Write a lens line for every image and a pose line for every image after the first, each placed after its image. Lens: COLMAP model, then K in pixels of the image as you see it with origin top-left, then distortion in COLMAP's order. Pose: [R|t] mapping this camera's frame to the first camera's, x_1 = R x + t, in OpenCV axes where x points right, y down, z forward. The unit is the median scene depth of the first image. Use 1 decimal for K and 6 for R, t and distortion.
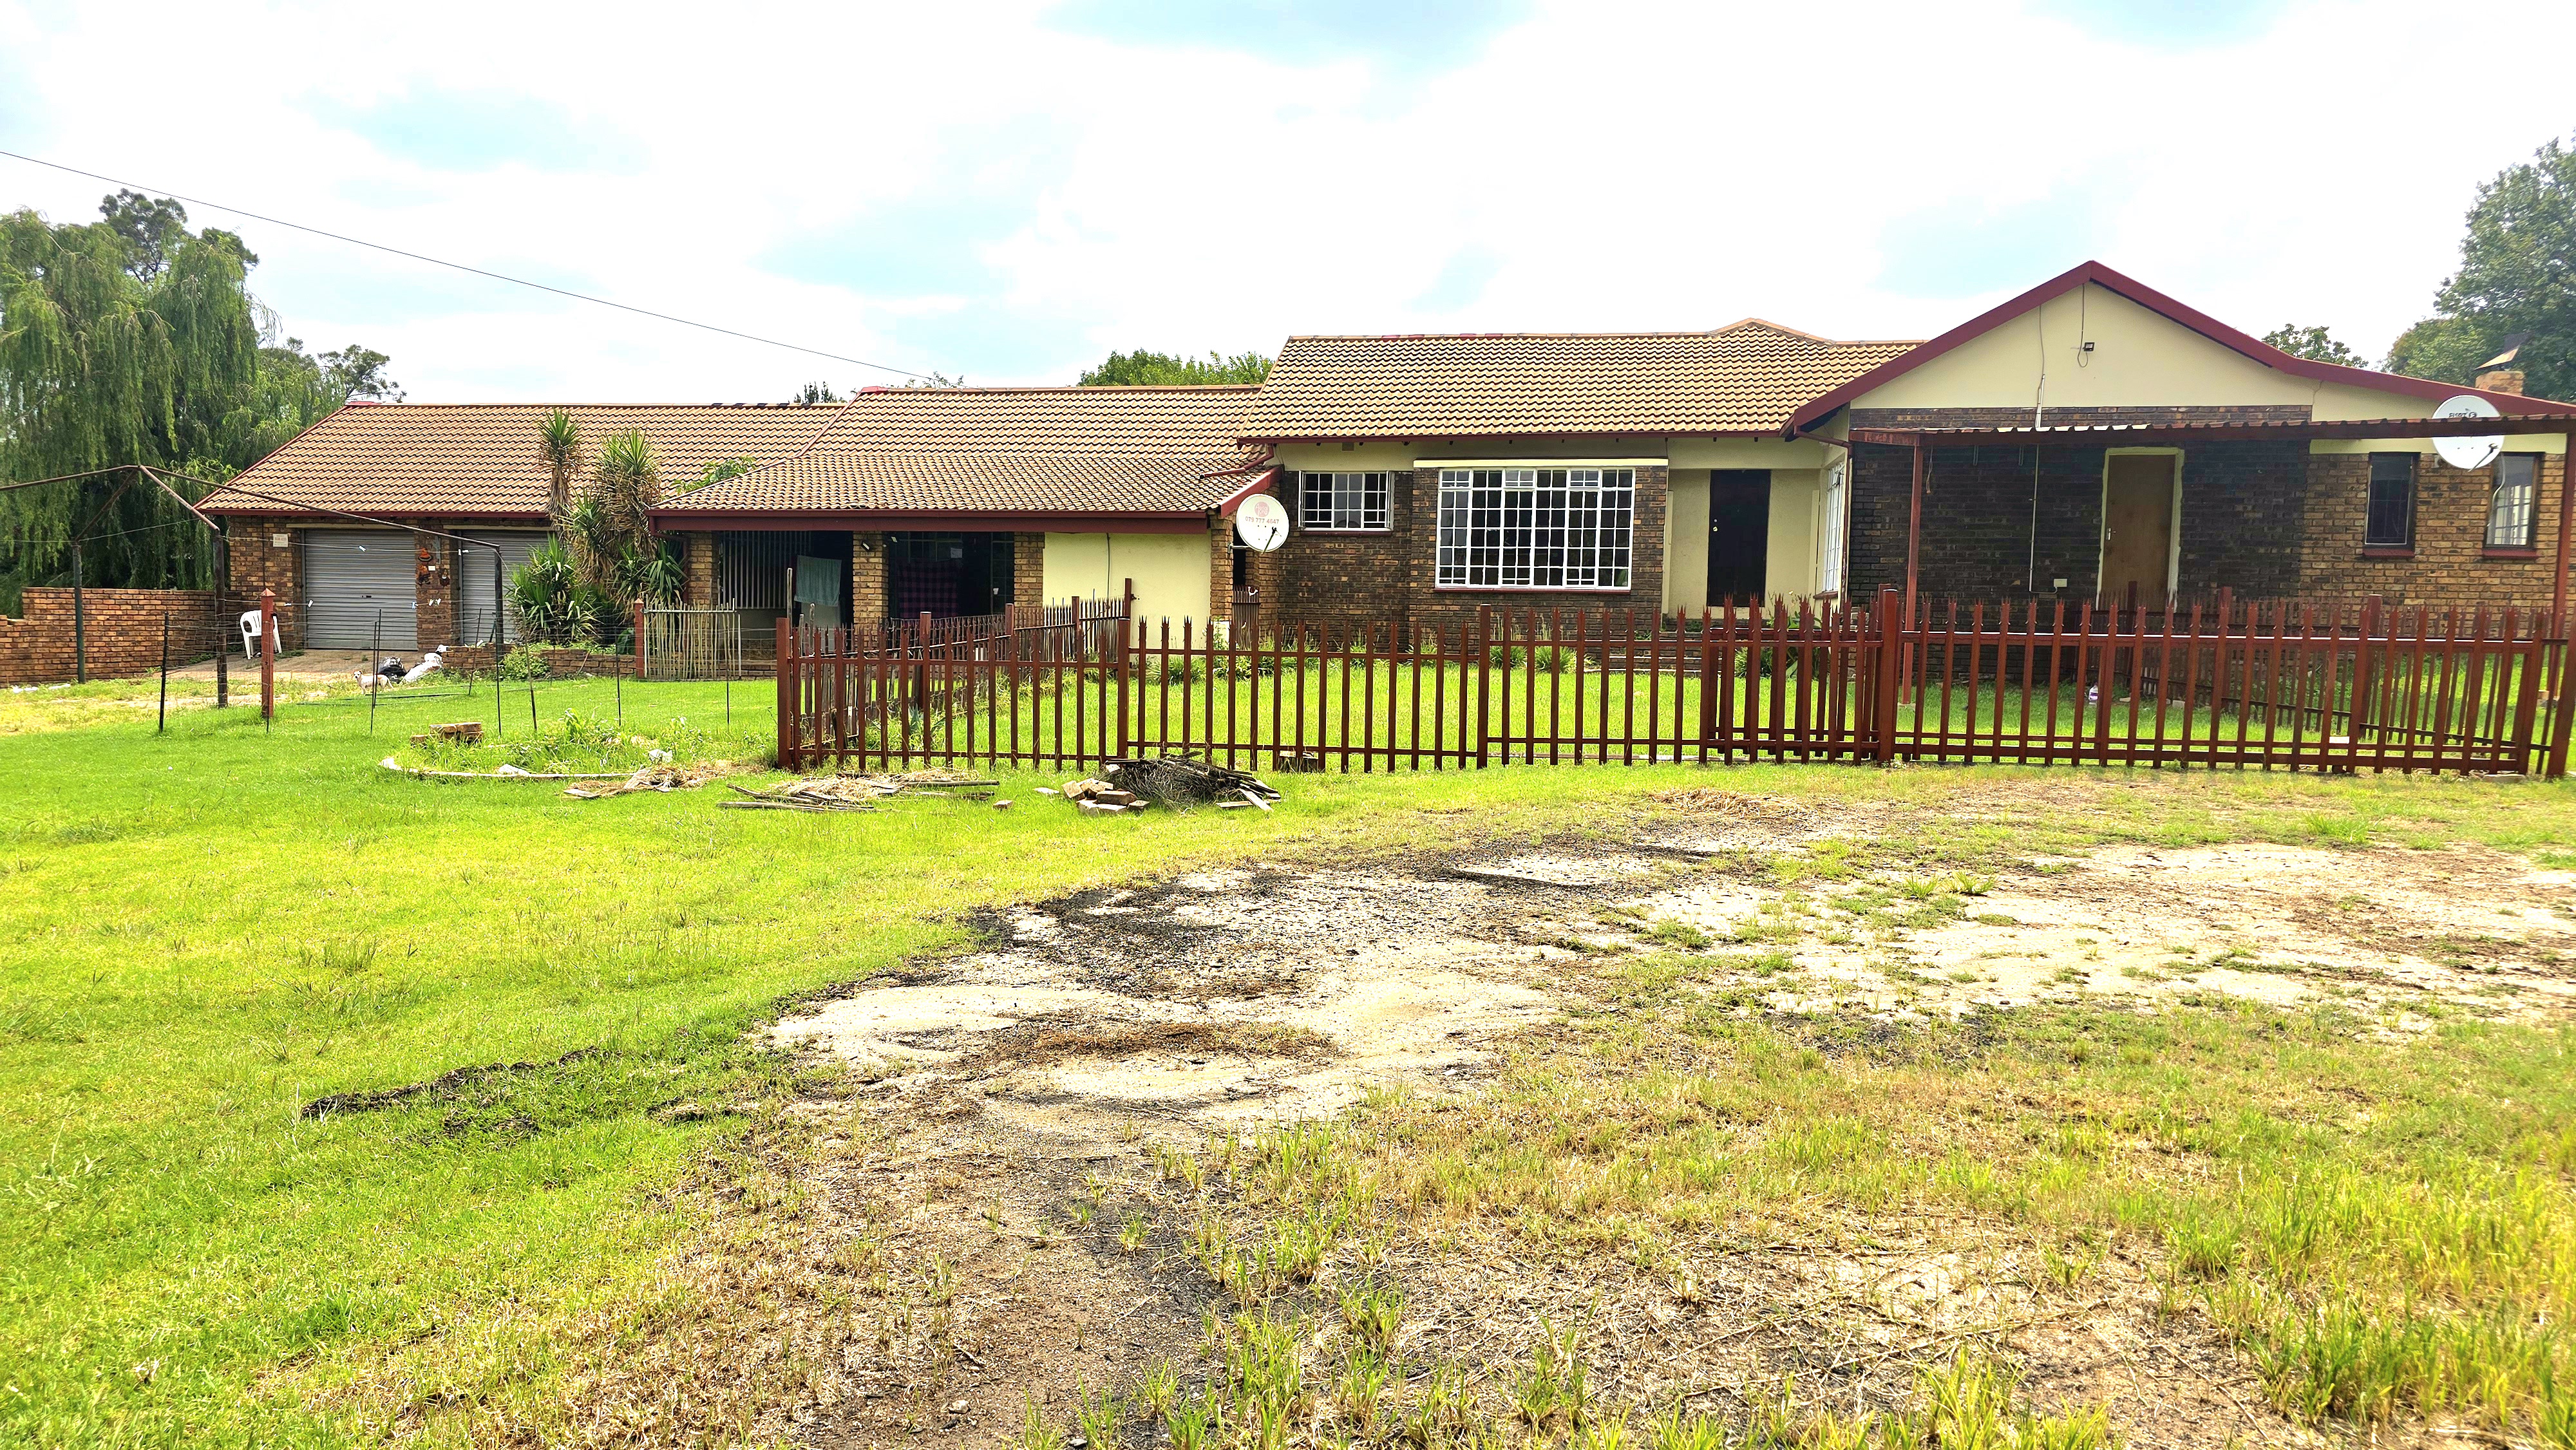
lens RADIAL K [[1732.2, 0, 1288.0], [0, 1732.2, 725.0], [0, 0, 1]] dist [0.093625, -0.106257]
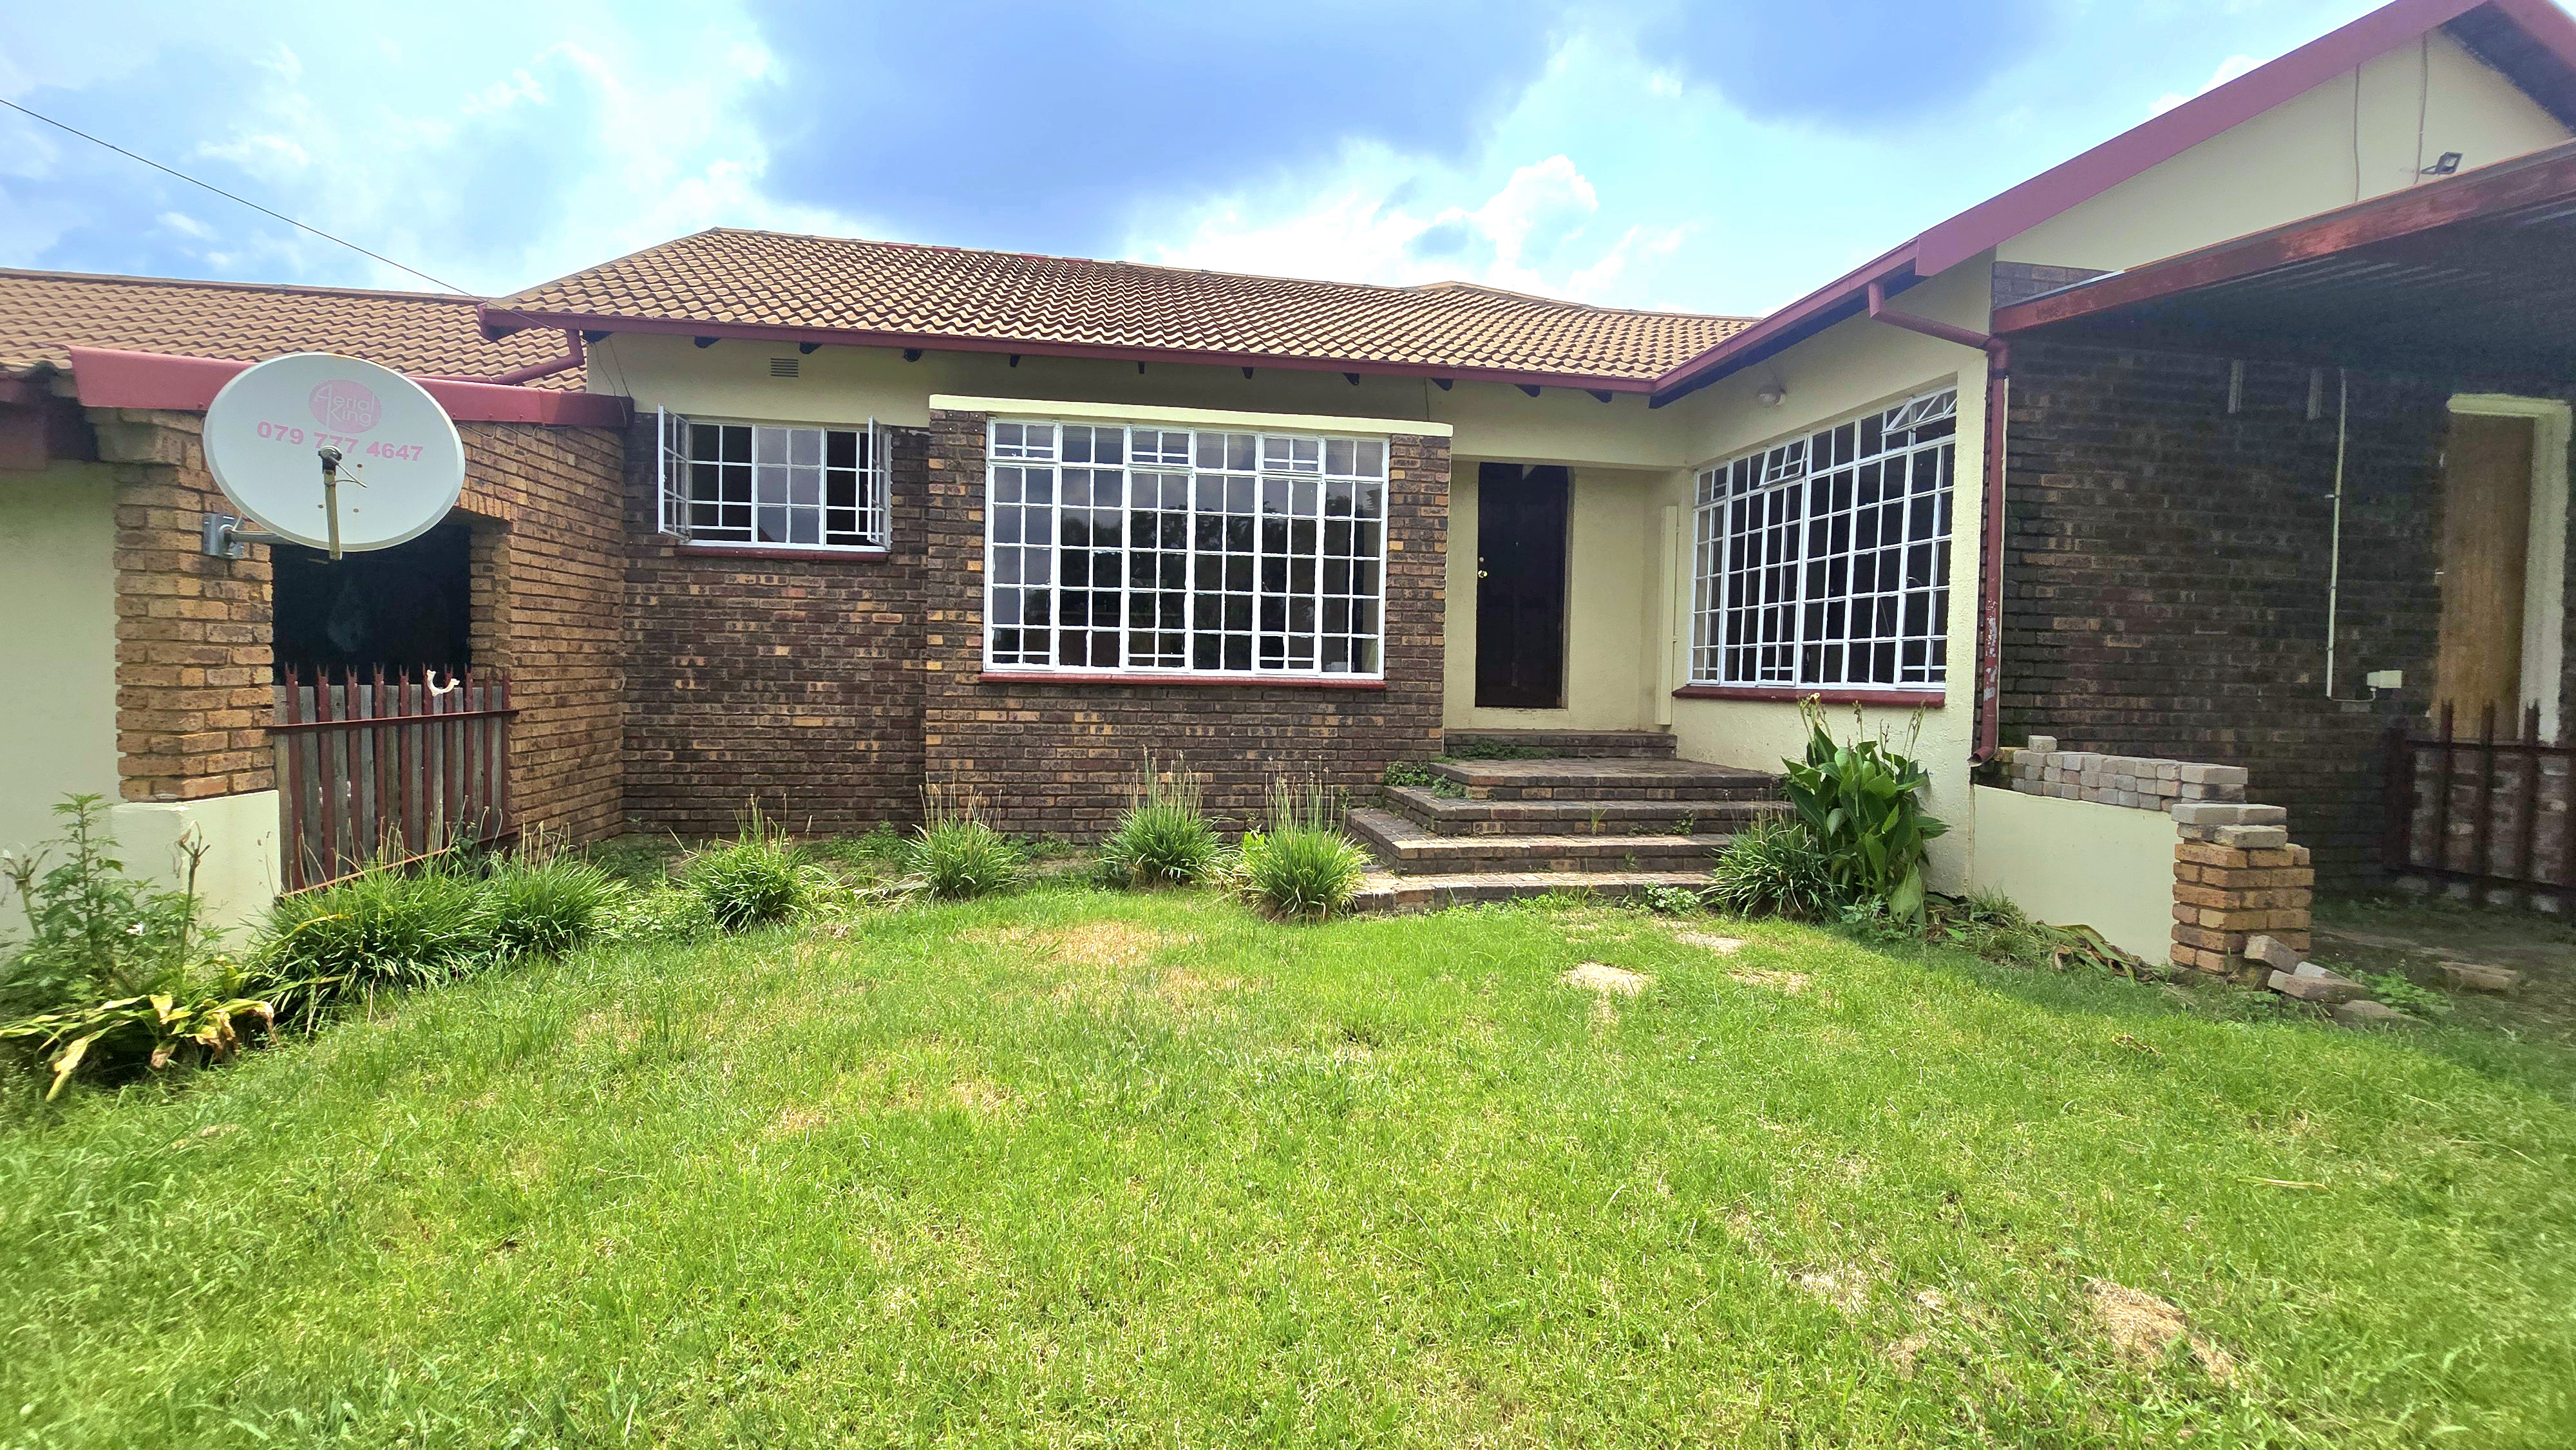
lens RADIAL K [[1056.7, 0, 1285.8], [0, 1056.7, 707.0], [0, 0, 1]] dist [0.000136, 0.000251]
pose [[0.939558, -0.008609, 0.342282, 0.065682], [0.019633, 0.999394, -0.028755, -0.061628], [-0.341827, 0.033737, 0.939157, 0.723236]]
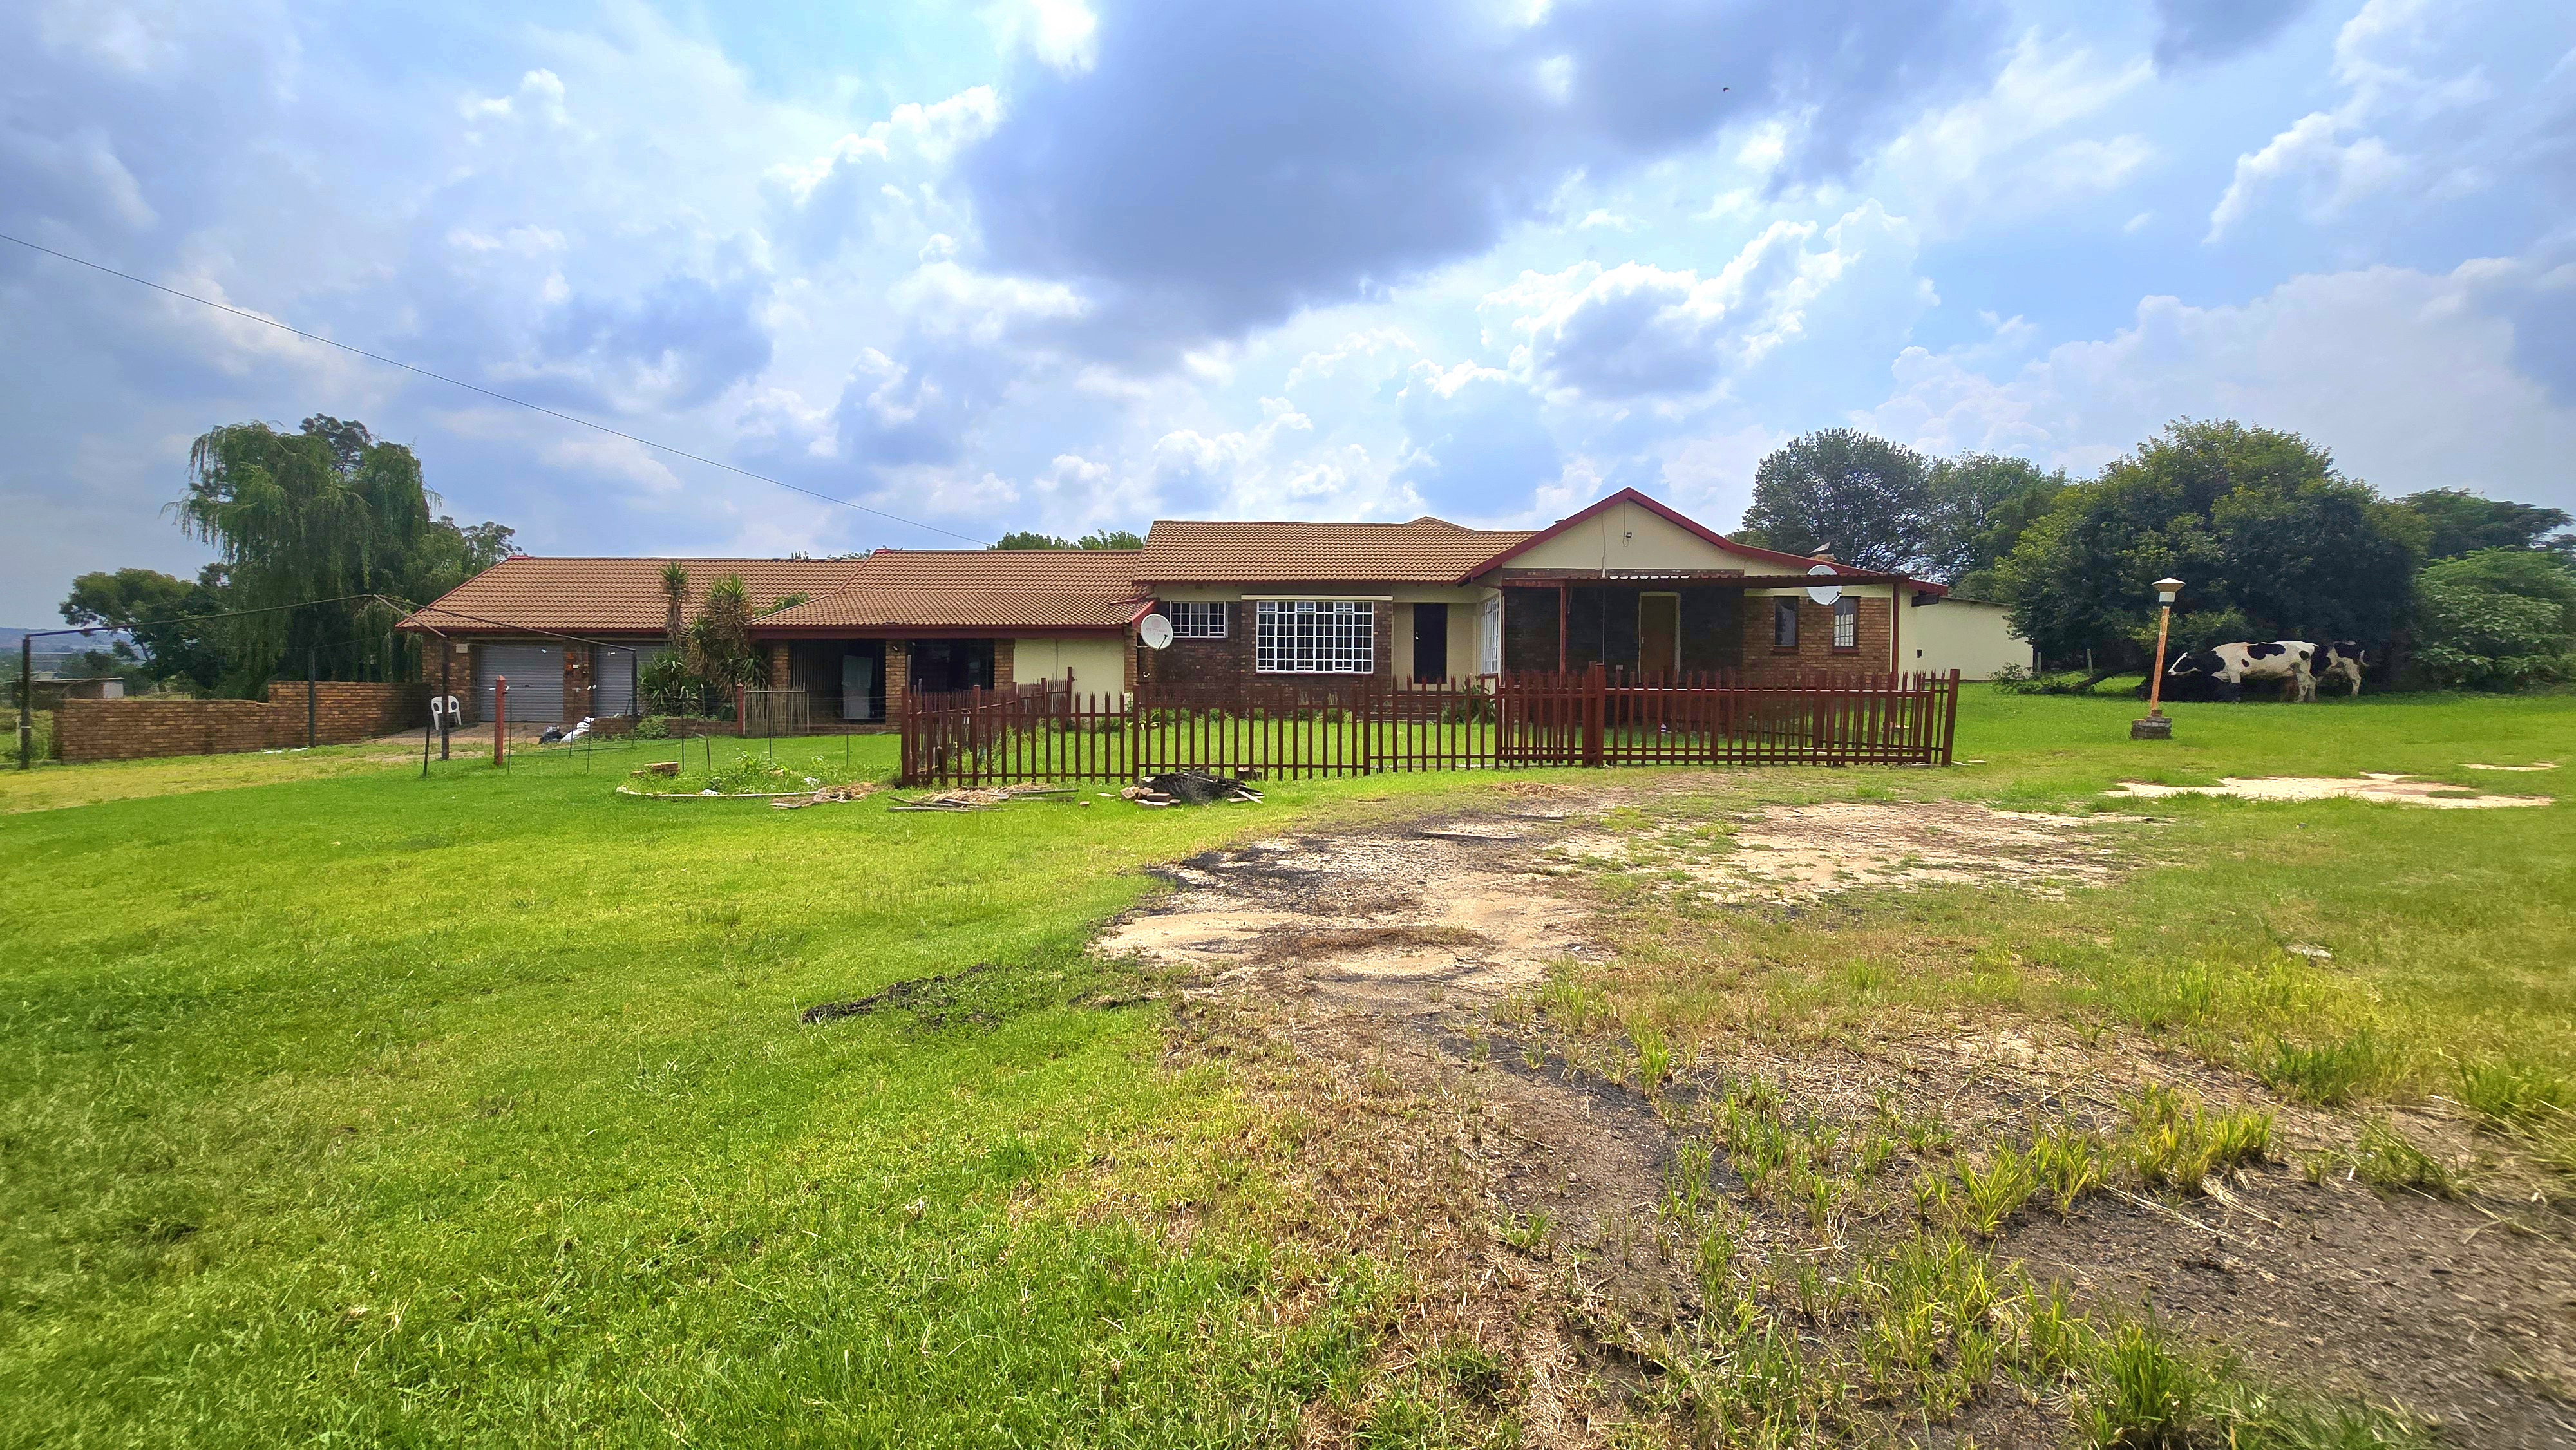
lens RADIAL K [[1056.7, 0, 1285.8], [0, 1056.7, 707.0], [0, 0, 1]] dist [0.000136, 0.000251]
pose [[0.983670, -0.012025, 0.179580, -0.067906], [0.021627, 0.998433, -0.051611, 0.005216], [-0.178678, 0.054652, 0.982389, 0.020312]]
